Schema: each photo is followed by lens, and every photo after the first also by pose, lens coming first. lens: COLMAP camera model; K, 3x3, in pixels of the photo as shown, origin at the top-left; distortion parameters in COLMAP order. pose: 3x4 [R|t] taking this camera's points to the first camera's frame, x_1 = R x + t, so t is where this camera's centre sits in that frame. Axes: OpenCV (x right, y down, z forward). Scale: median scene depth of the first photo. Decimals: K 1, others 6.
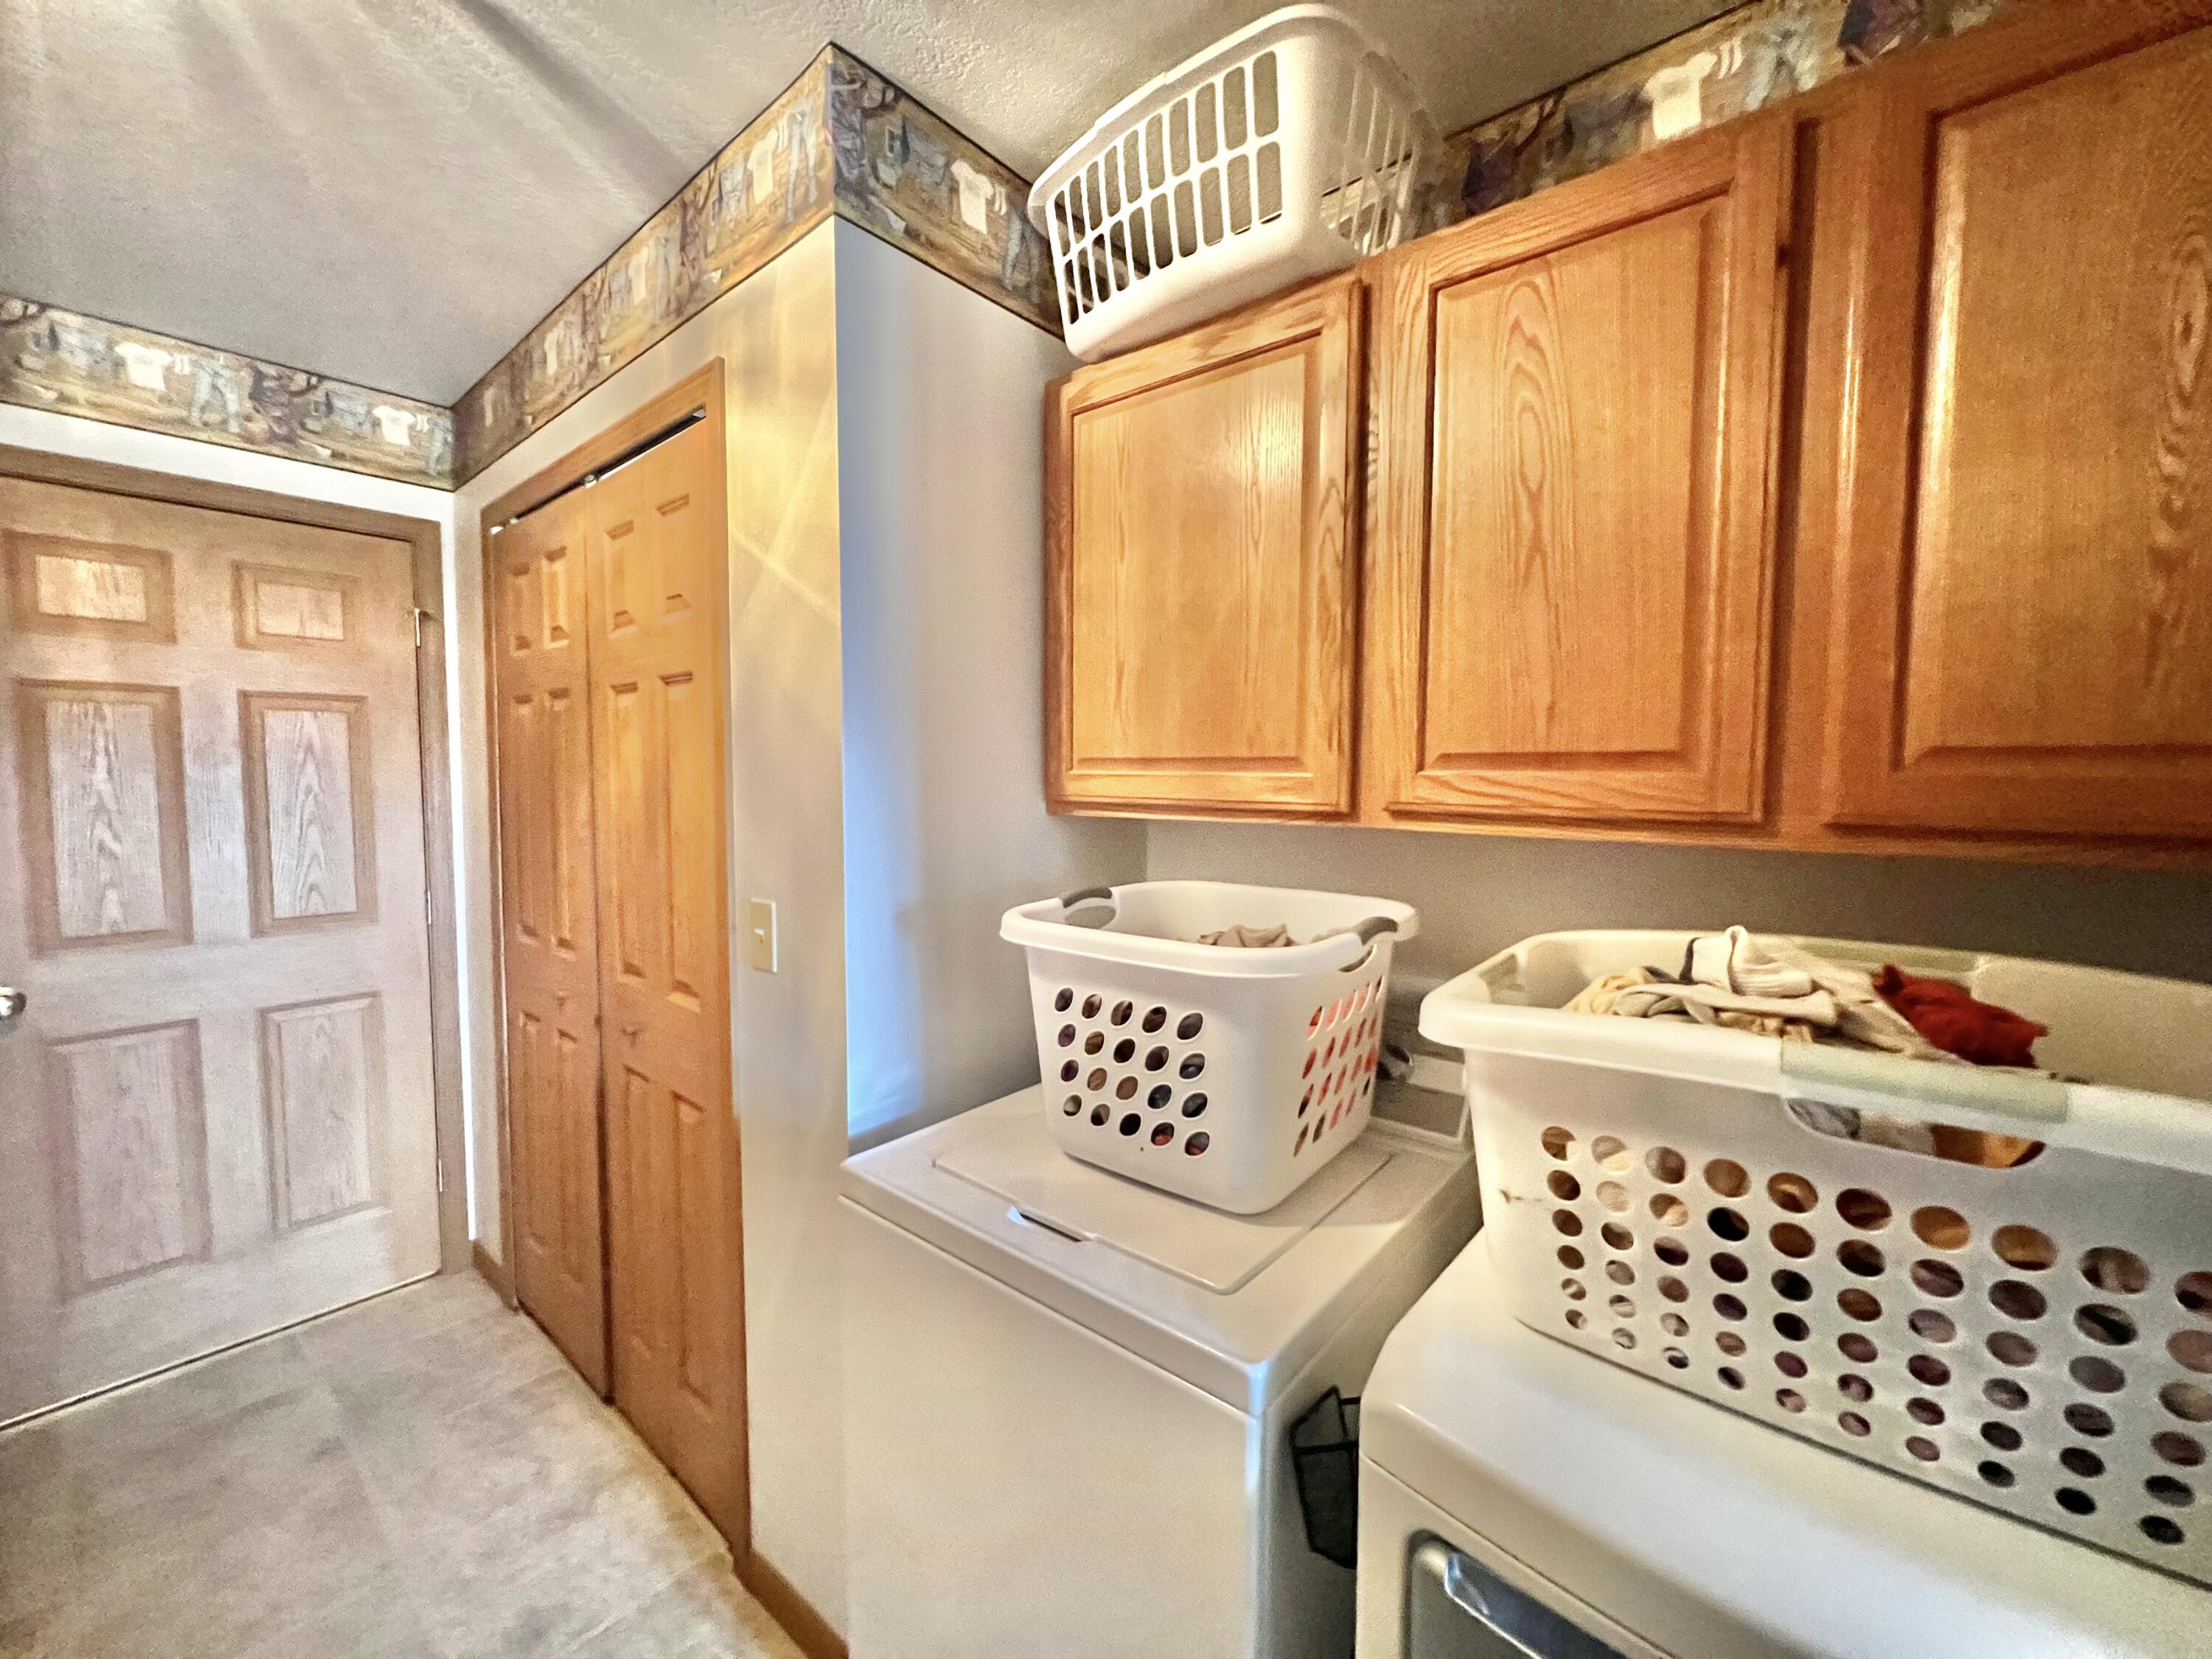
lens RADIAL K [[889.8, 0, 1103.5], [0, 889.8, 823.1], [0, 0, 1]] dist [-0.000170, -0.000070]
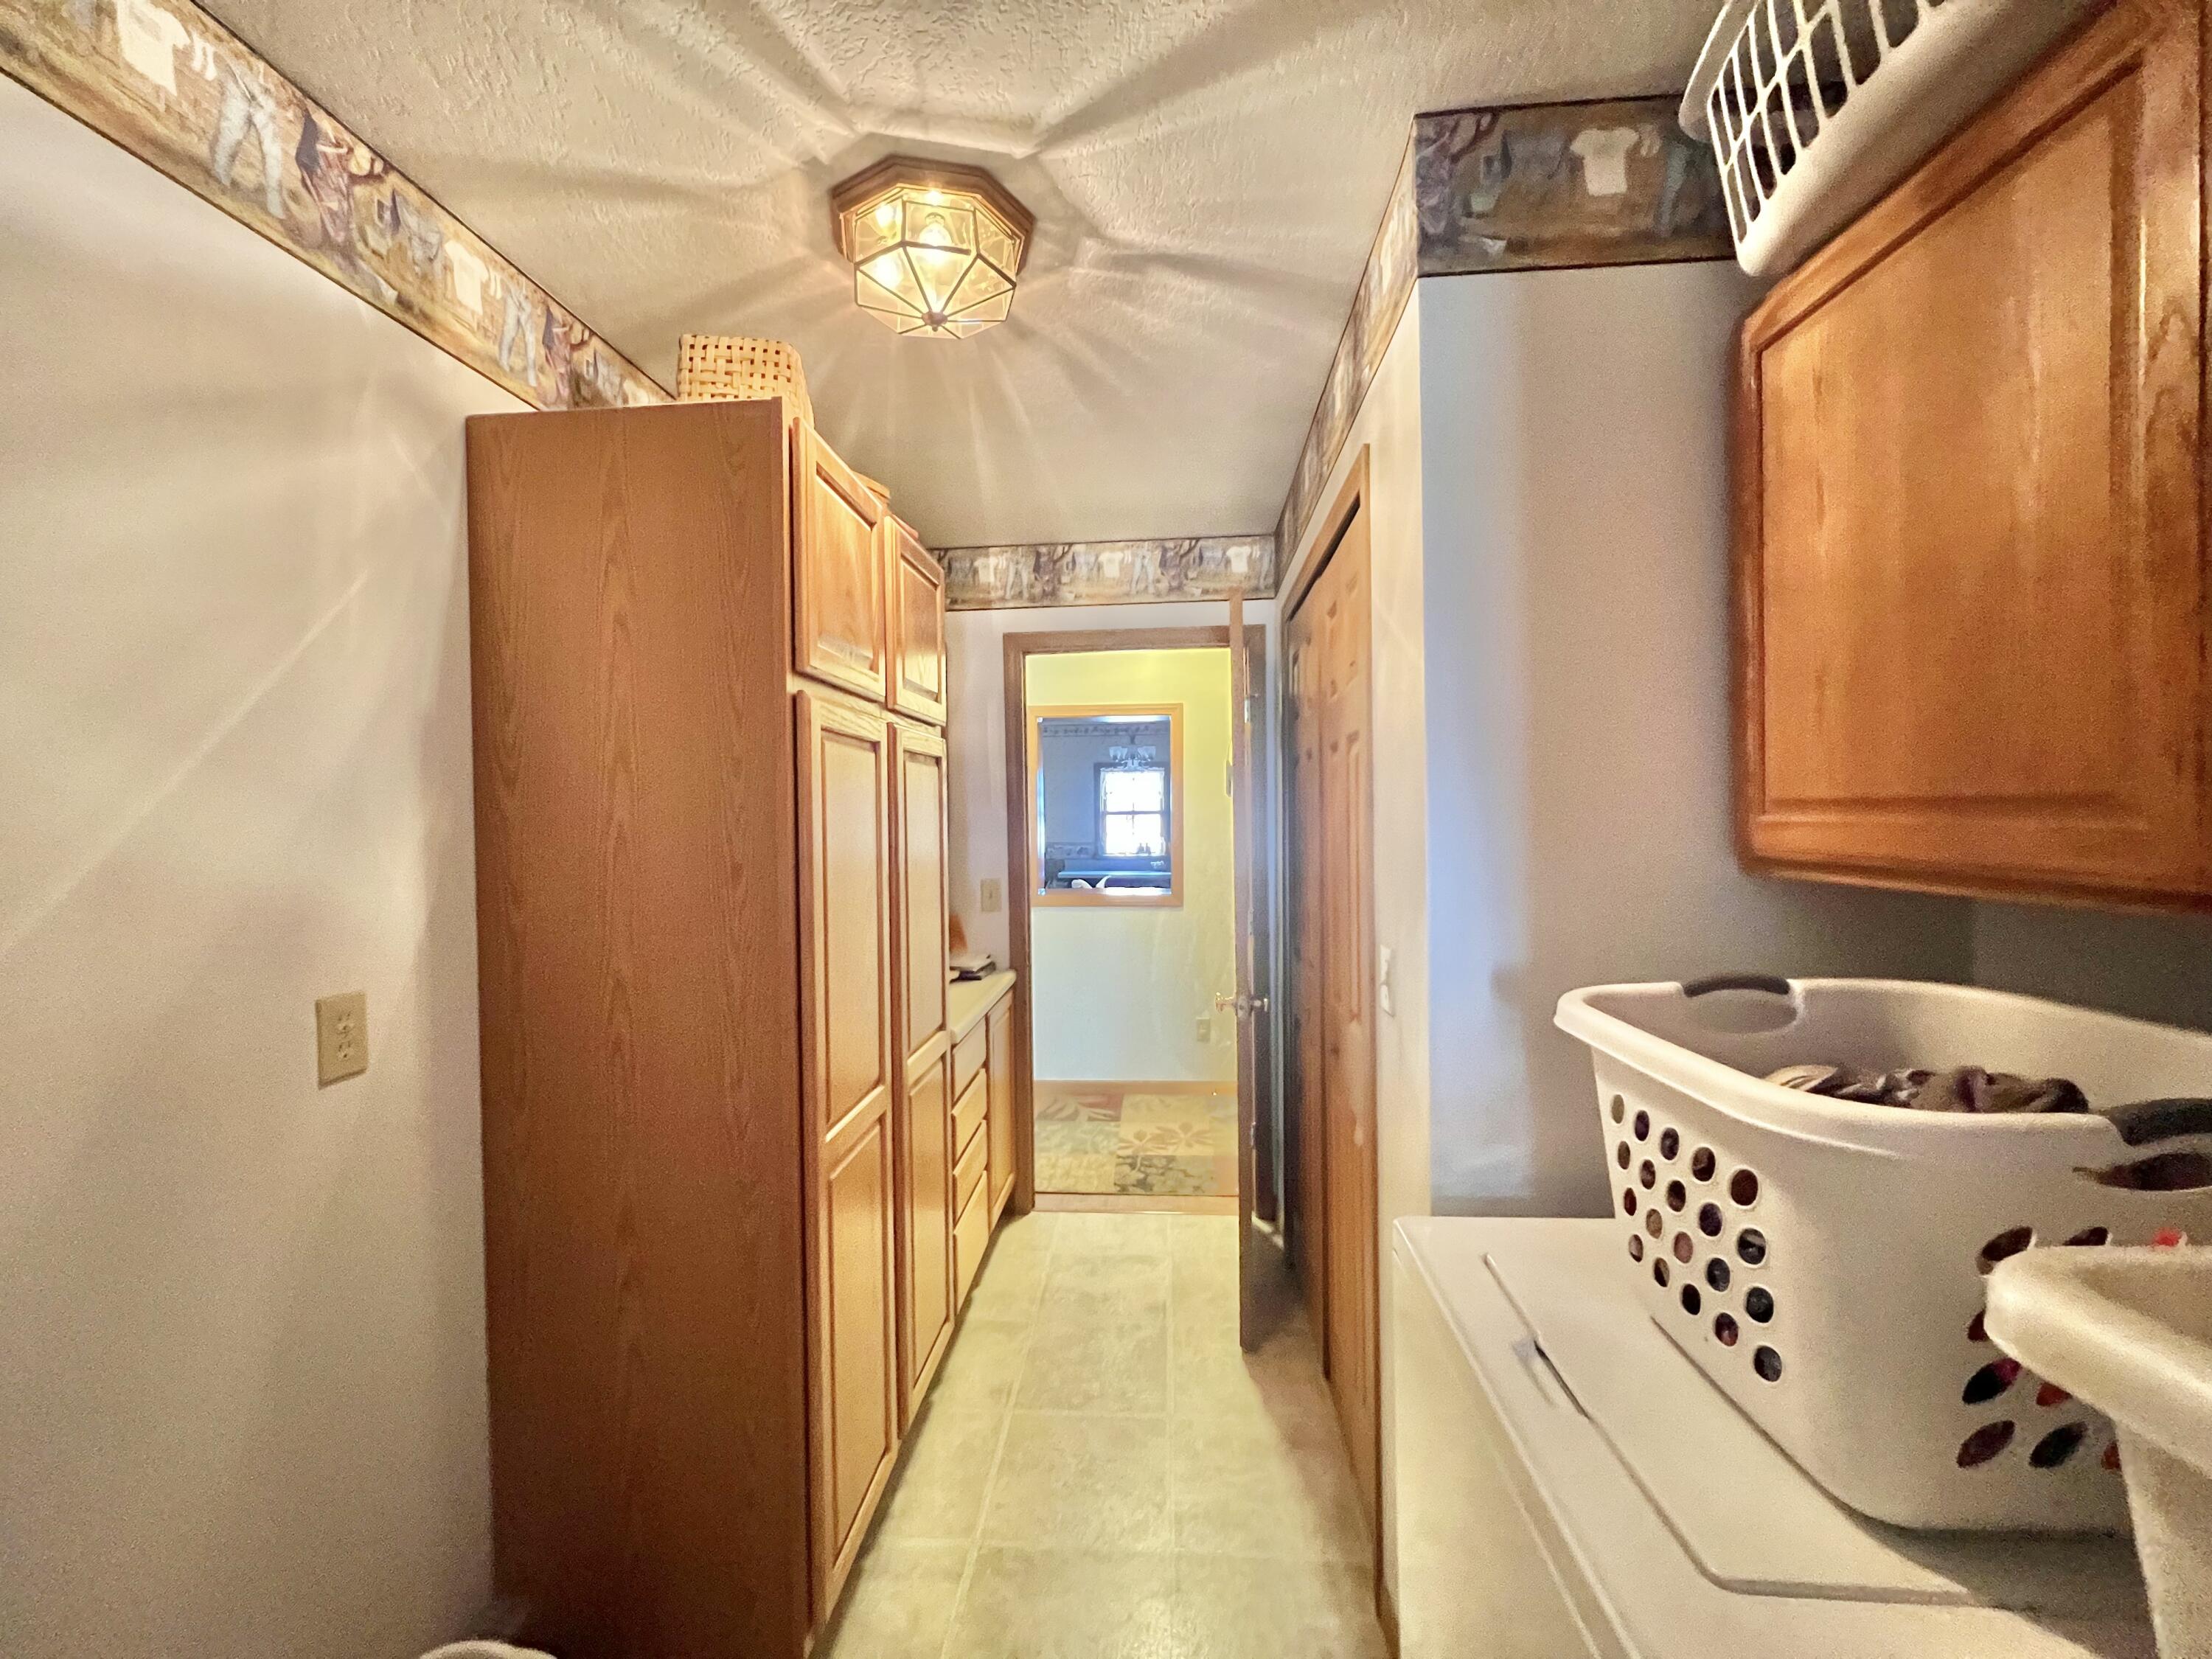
lens RADIAL K [[889.8, 0, 1103.5], [0, 889.8, 823.1], [0, 0, 1]] dist [-0.000170, -0.000070]
pose [[0.583250, -0.003889, -0.812283, 0.269602], [-0.028124, 0.999292, -0.024978, -0.020364], [0.811805, 0.037413, 0.582728, 0.118272]]
